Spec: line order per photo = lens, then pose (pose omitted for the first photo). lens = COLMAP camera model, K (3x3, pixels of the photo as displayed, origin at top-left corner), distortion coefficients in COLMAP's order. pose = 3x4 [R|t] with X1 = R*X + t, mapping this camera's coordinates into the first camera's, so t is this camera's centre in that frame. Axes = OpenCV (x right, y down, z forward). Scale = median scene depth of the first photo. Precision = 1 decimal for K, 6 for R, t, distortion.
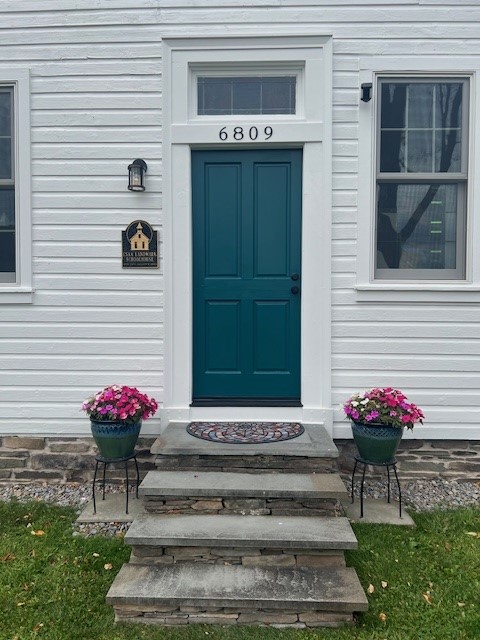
lens RADIAL K [[448.4, 0, 237.3], [0, 448.4, 325.1], [0, 0, 1]] dist [0.024886, -0.023970]
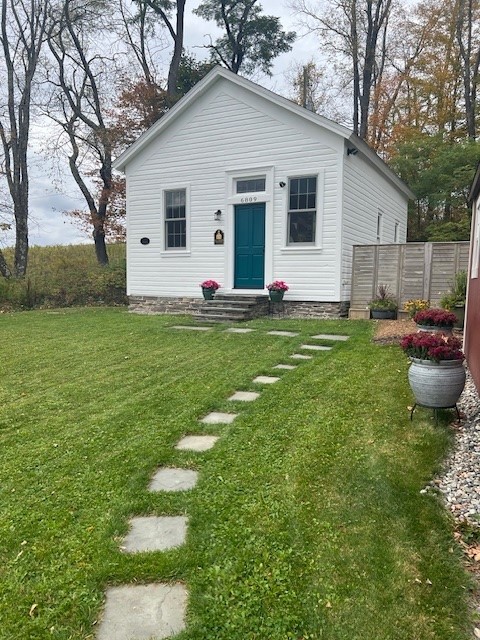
lens RADIAL K [[448.4, 0, 234.4], [0, 448.4, 329.7], [0, 0, 1]] dist [0.024886, -0.023970]
pose [[0.896861, 0.057018, -0.438622, 1.318051], [-0.017062, 0.995378, 0.094506, 0.172437], [0.441983, -0.077275, 0.893689, -1.848878]]
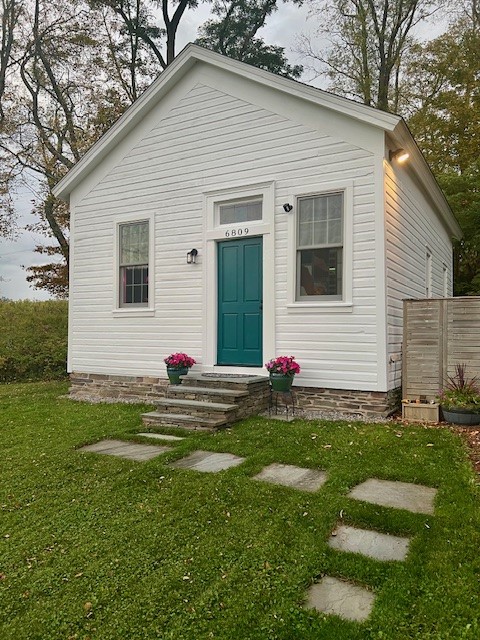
lens RADIAL K [[448.4, 0, 240.7], [0, 448.4, 323.3], [0, 0, 1]] dist [0.024886, -0.023970]
pose [[0.891760, -0.005662, -0.452473, 0.939556], [-0.011232, 0.999337, -0.034643, 0.058044], [0.452369, 0.035975, 0.891105, -0.786851]]
